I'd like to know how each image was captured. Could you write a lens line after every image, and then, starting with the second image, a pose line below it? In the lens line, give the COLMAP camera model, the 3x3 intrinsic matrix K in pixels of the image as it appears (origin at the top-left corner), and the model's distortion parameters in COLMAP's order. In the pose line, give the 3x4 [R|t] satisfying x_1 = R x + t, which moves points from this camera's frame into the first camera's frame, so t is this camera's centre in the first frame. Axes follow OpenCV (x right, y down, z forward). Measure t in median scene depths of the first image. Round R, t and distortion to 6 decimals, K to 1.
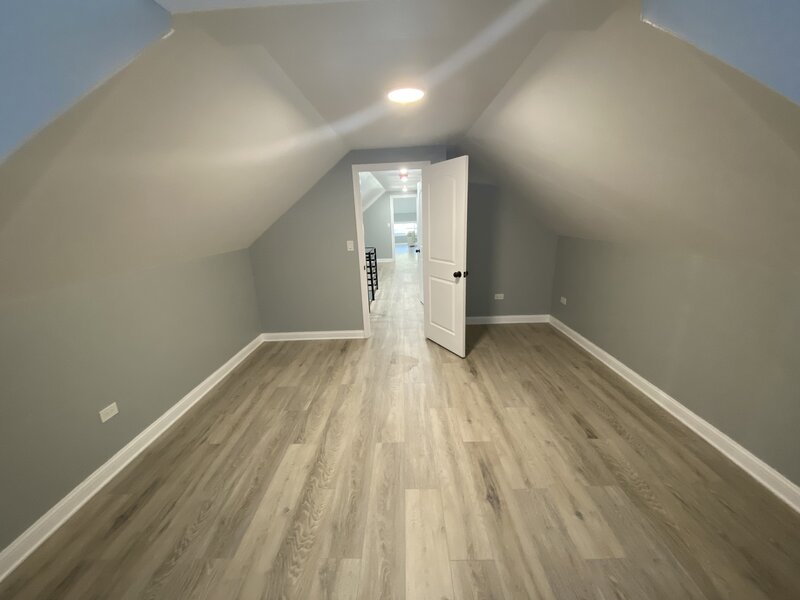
lens RADIAL K [[320.0, 0, 394.7], [0, 320.0, 304.1], [0, 0, 1]] dist [-0.029705, -0.000399]
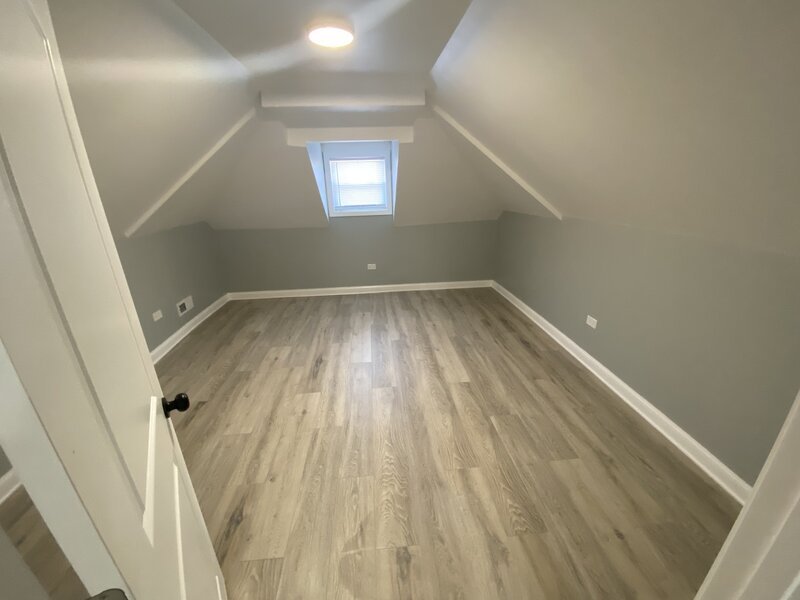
lens RADIAL K [[321.7, 0, 394.7], [0, 321.7, 298.2], [0, 0, 1]] dist [-0.000772, -0.000243]
pose [[-0.992696, 0.093506, -0.076232, 0.008438], [0.032152, 0.814081, 0.579861, -0.490779], [0.116280, 0.573174, -0.811141, 1.722420]]
